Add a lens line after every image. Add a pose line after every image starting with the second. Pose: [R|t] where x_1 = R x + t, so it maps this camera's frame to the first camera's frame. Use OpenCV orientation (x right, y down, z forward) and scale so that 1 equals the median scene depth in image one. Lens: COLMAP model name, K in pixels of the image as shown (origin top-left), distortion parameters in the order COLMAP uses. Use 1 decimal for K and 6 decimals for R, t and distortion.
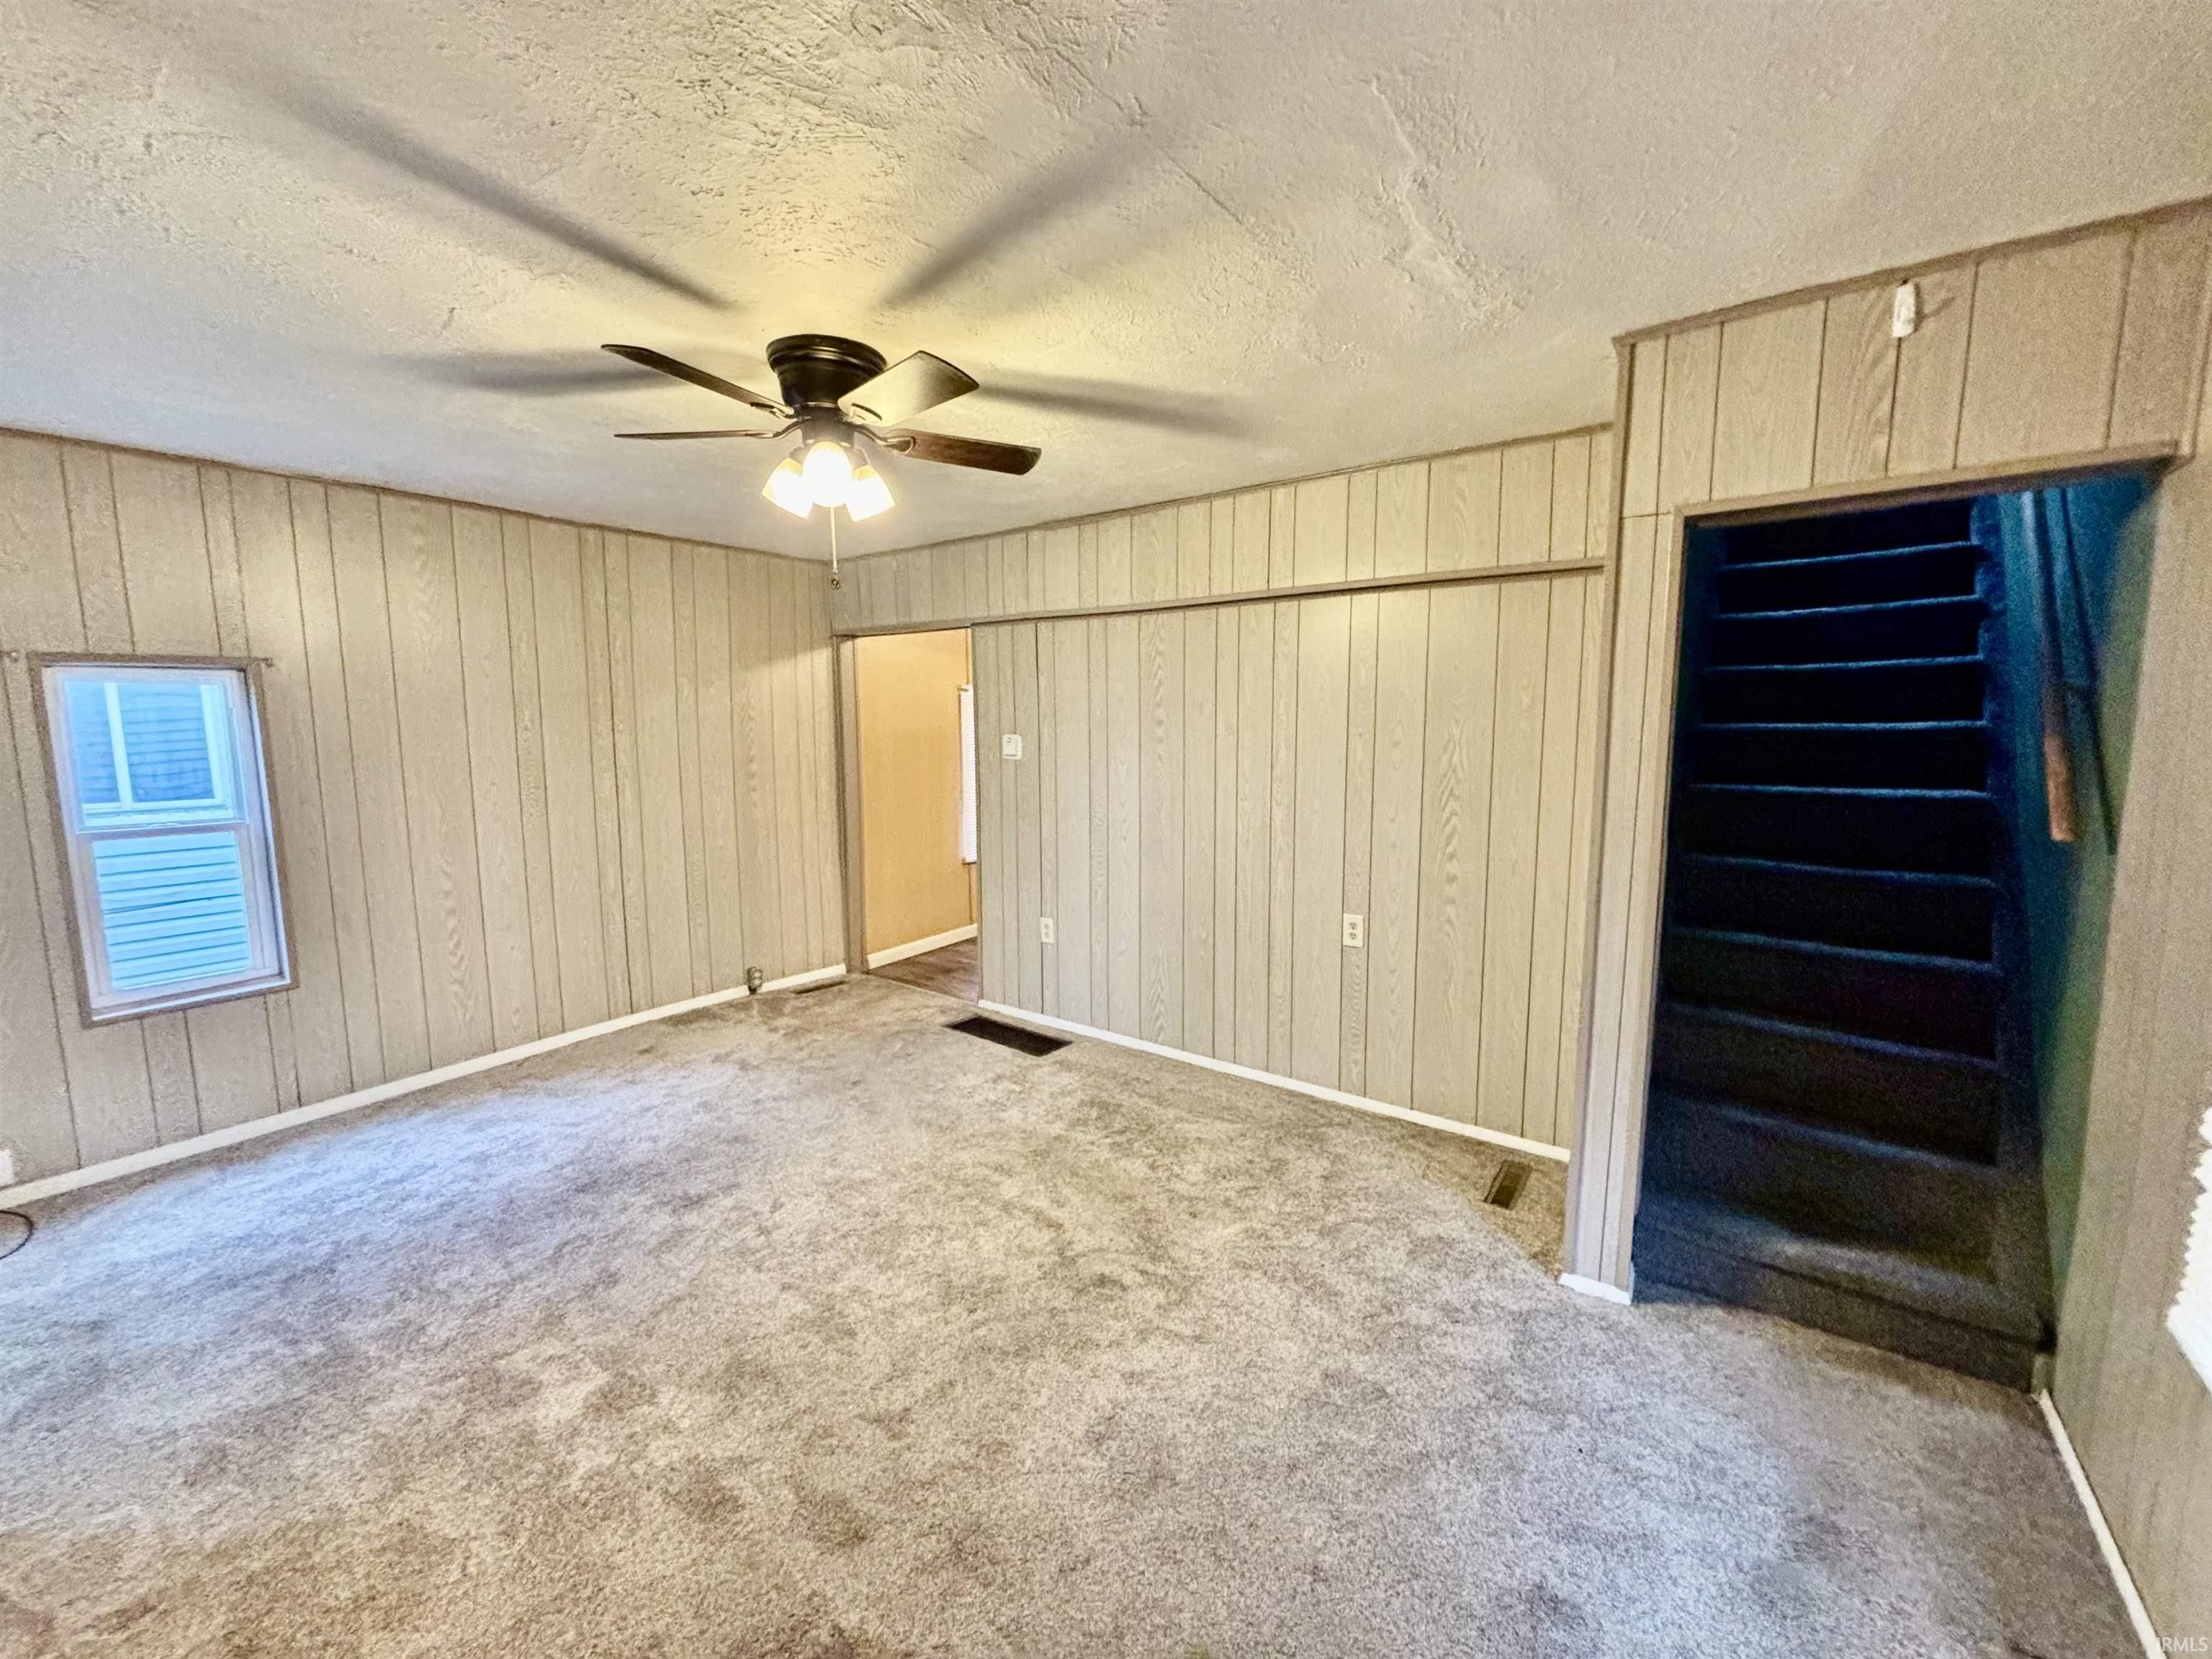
lens RADIAL K [[898.7, 0, 1107.0], [0, 898.7, 822.0], [0, 0, 1]] dist [0.024107, 0.000309]
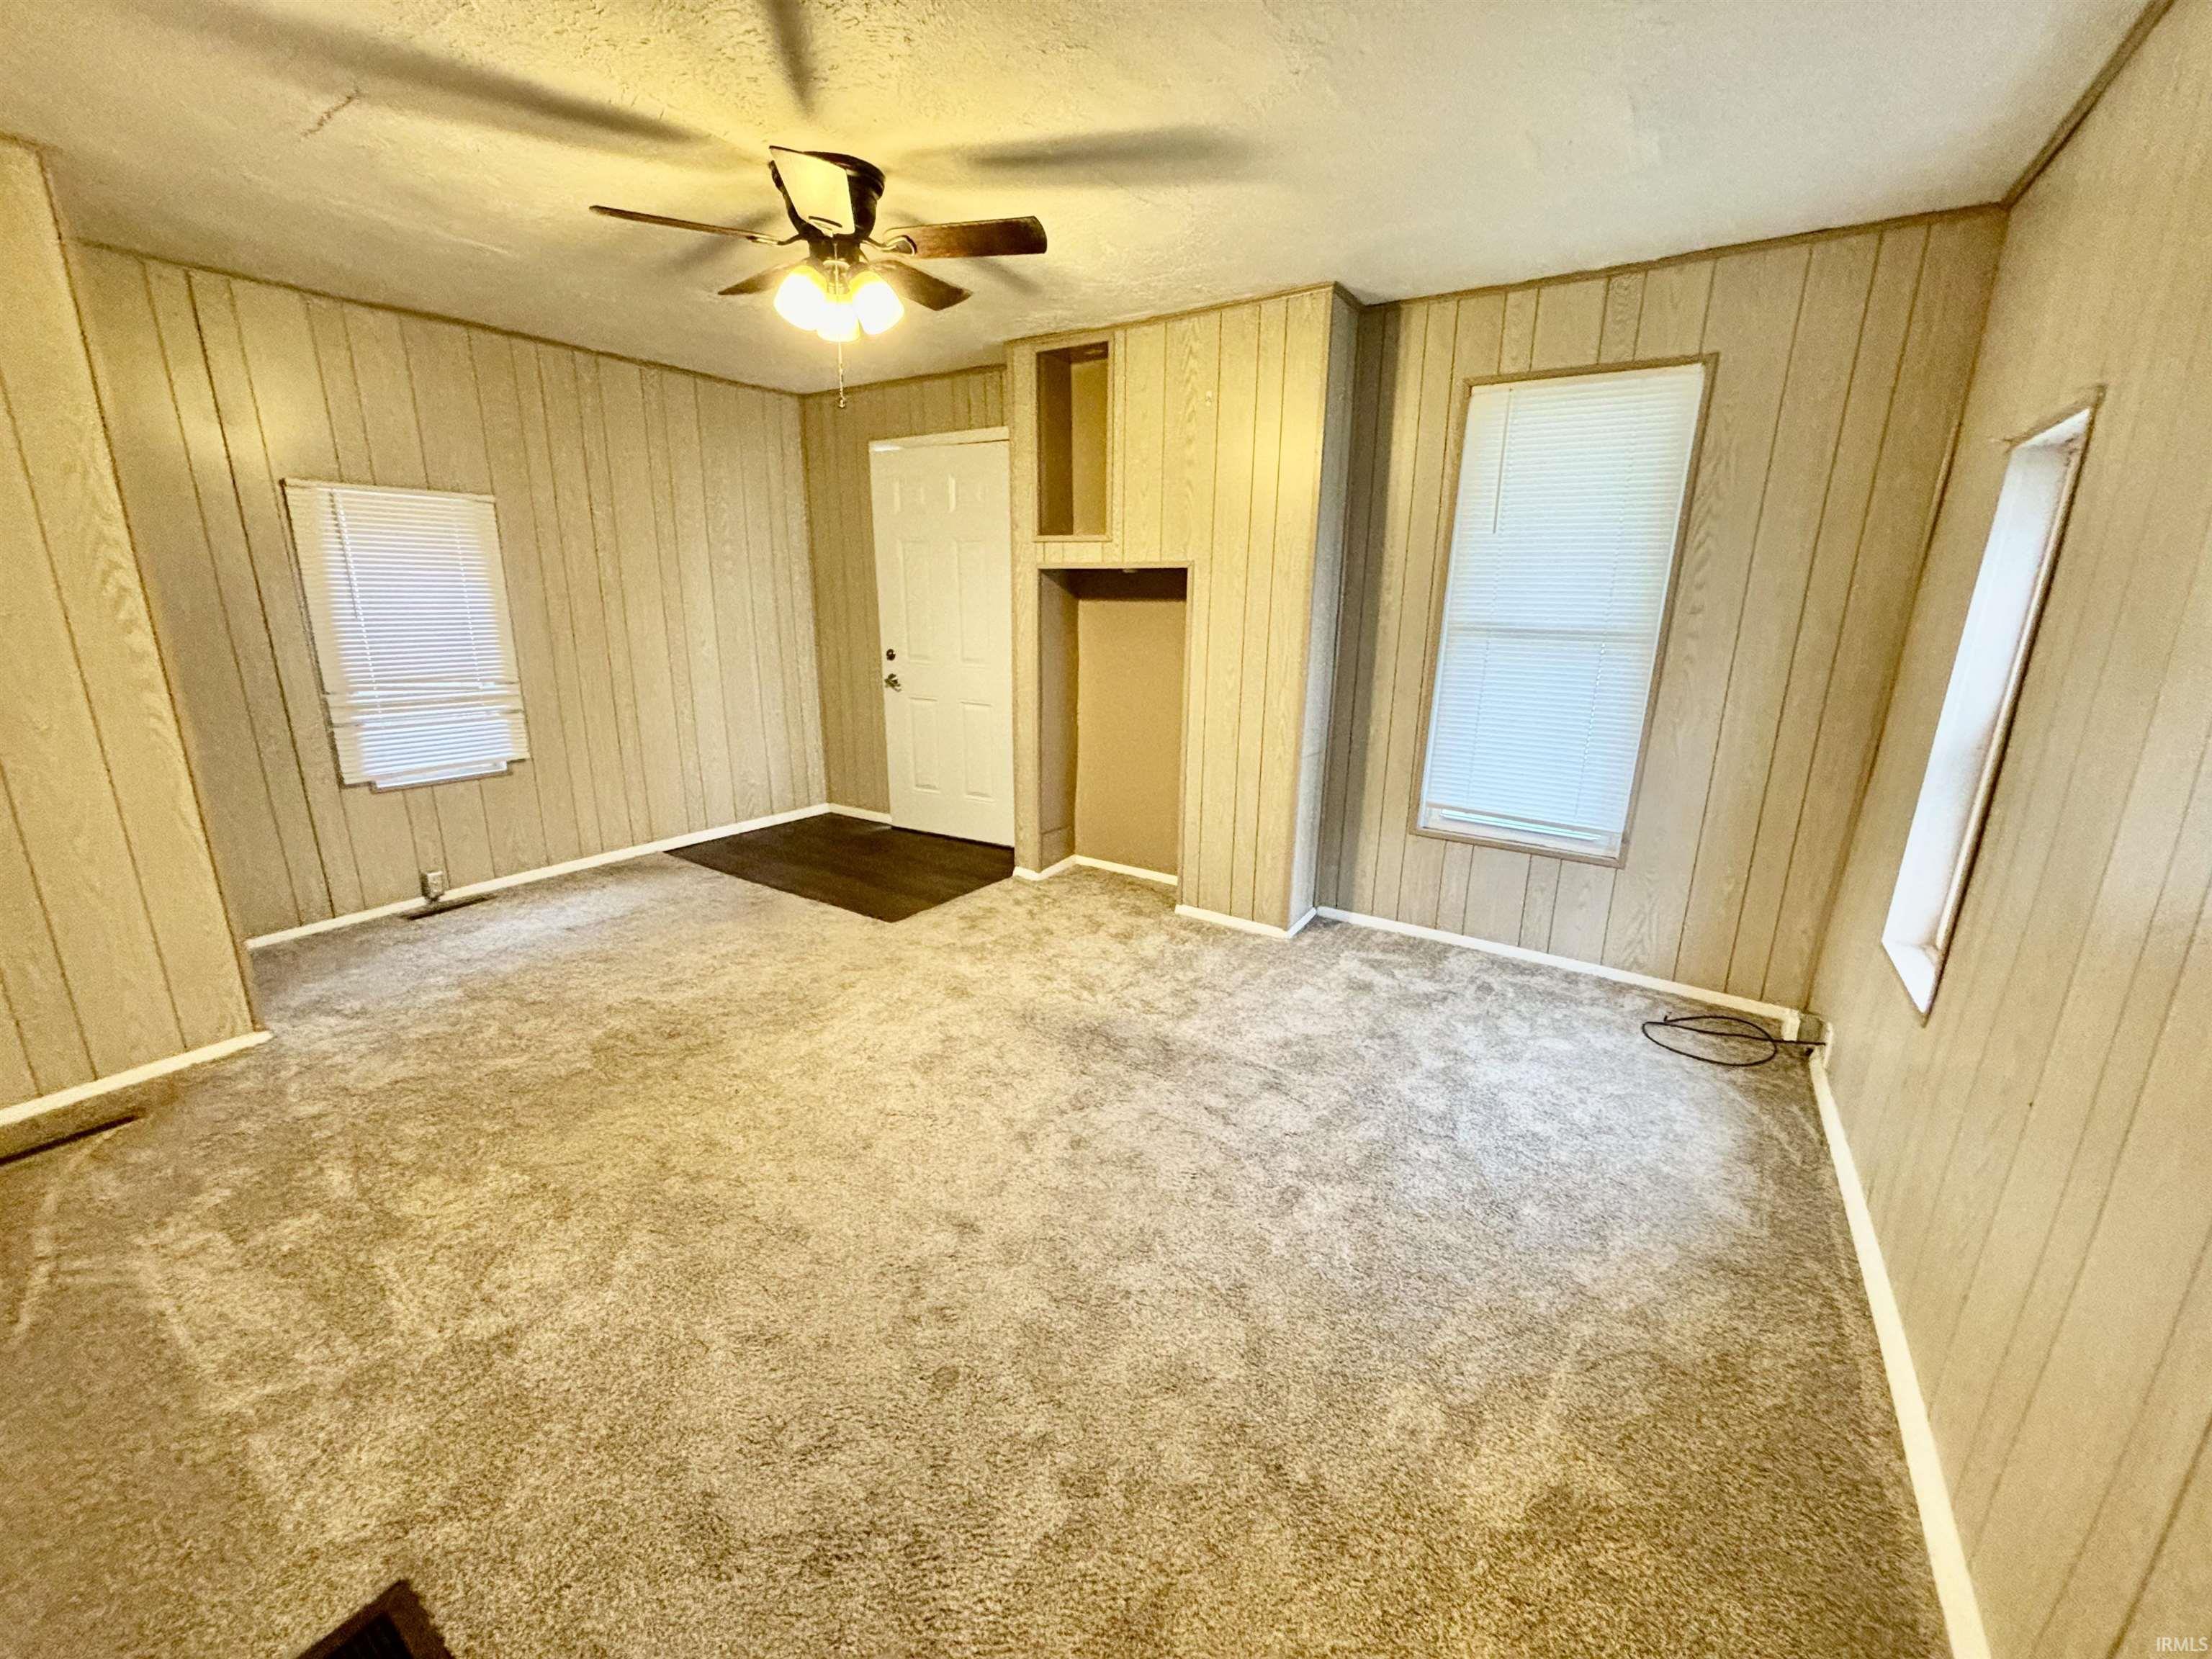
lens RADIAL K [[898.7, 0, 1107.0], [0, 898.7, 822.0], [0, 0, 1]] dist [0.024107, 0.000309]
pose [[-0.997072, 0.009668, -0.075857, -0.325513], [-0.018805, 0.930516, 0.365767, -0.121599], [0.074122, 0.366123, -0.927610, 1.311477]]
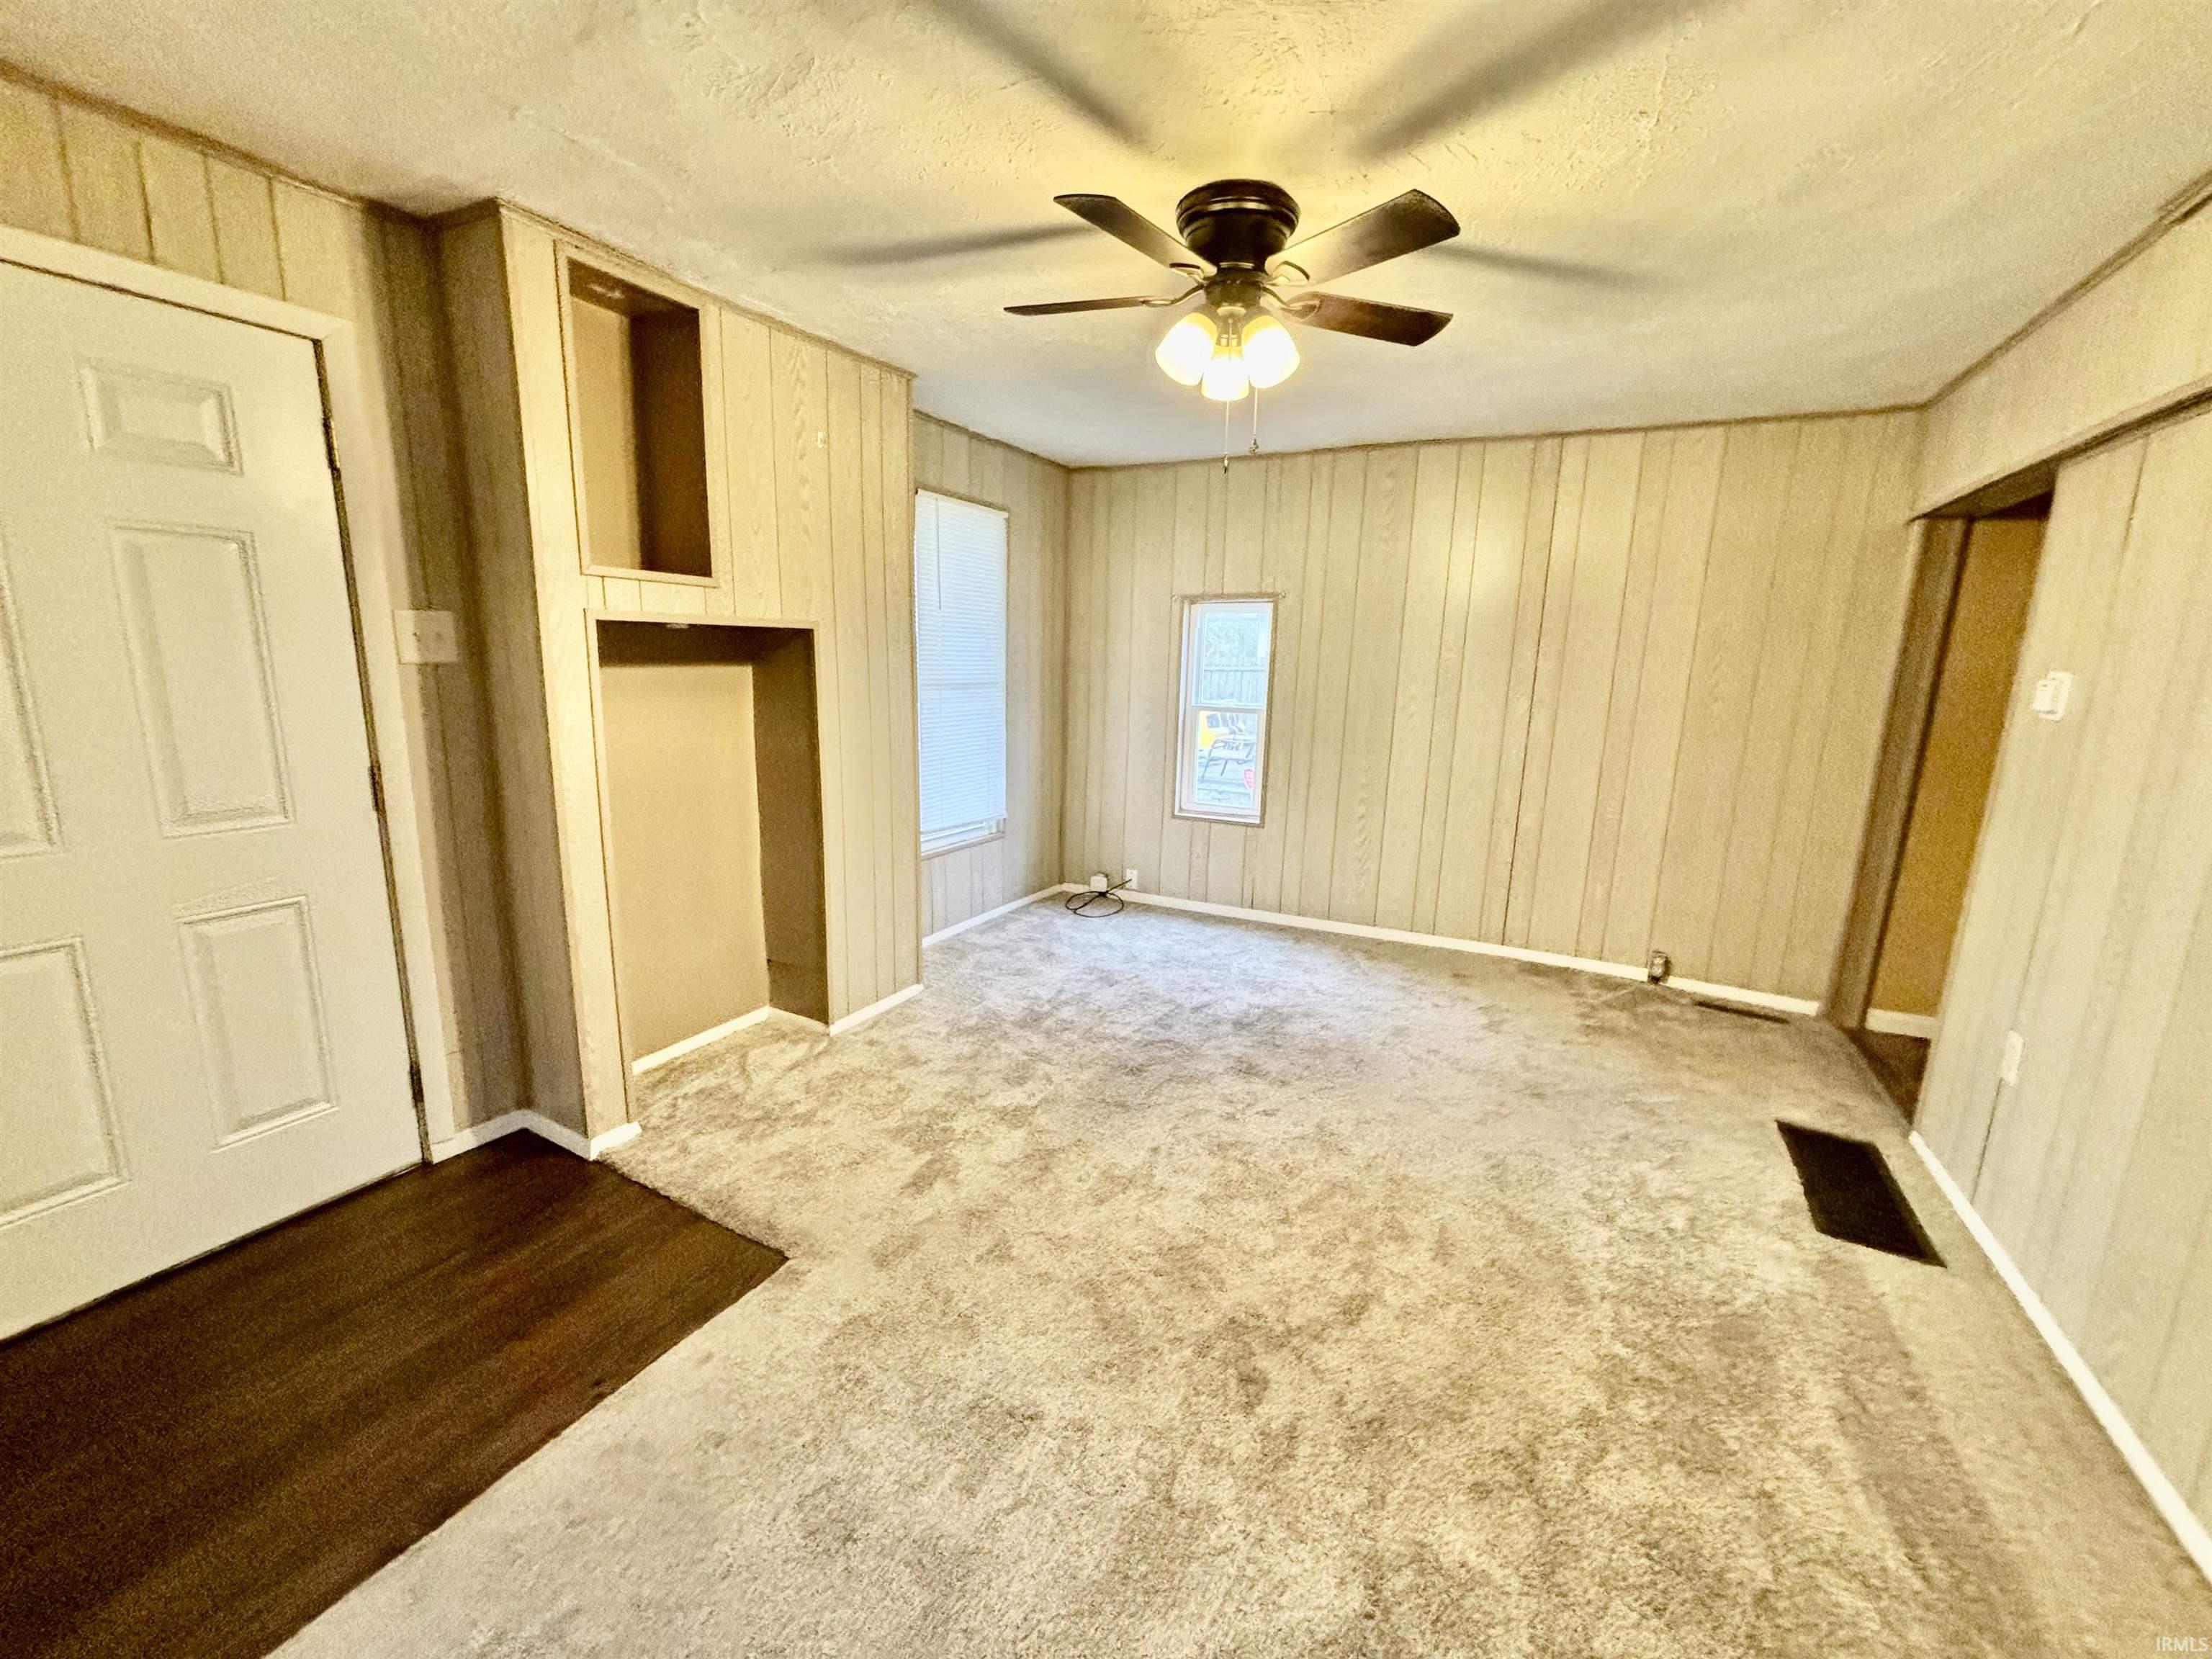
lens RADIAL K [[898.7, 0, 1107.0], [0, 898.7, 822.0], [0, 0, 1]] dist [0.024107, 0.000309]
pose [[0.166707, 0.196225, -0.966284, 0.385356], [-0.142950, 0.974454, 0.173221, -0.032288], [0.975589, 0.109253, 0.190499, 0.442439]]
